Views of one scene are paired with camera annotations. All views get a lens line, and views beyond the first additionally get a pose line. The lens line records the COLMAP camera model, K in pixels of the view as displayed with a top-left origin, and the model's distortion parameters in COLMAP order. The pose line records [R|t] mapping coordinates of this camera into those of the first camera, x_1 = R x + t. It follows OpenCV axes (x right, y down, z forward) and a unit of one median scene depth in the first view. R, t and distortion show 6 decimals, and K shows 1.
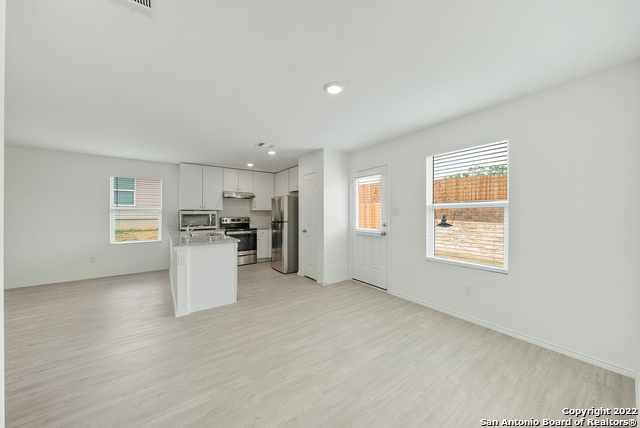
lens RADIAL K [[219.0, 0, 317.2], [0, 219.0, 214.9], [0, 0, 1]] dist [-0.008853, 0.000259]
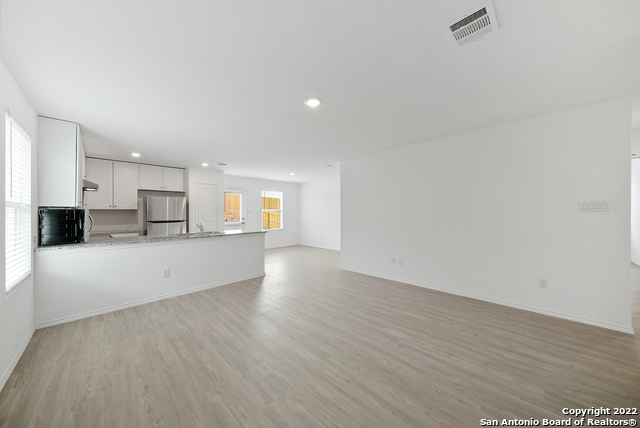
lens RADIAL K [[219.0, 0, 318.6], [0, 219.0, 211.5], [0, 0, 1]] dist [-0.008853, 0.000259]
pose [[-0.172972, 0.006417, 0.984906, -1.535788], [0.007265, 0.999960, -0.005239, -0.004716], [-0.984900, 0.006249, -0.173012, 0.575086]]
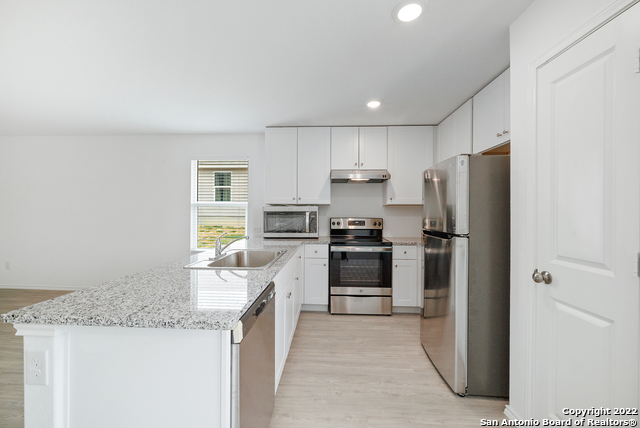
lens RADIAL K [[255.1, 0, 315.9], [0, 255.1, 212.2], [0, 0, 1]] dist [-0.001838, 0.000135]
pose [[0.783842, 0.004363, -0.620945, -0.086667], [-0.007965, 0.999964, -0.003028, -0.000519], [0.620909, 0.007320, 0.783848, 0.634545]]
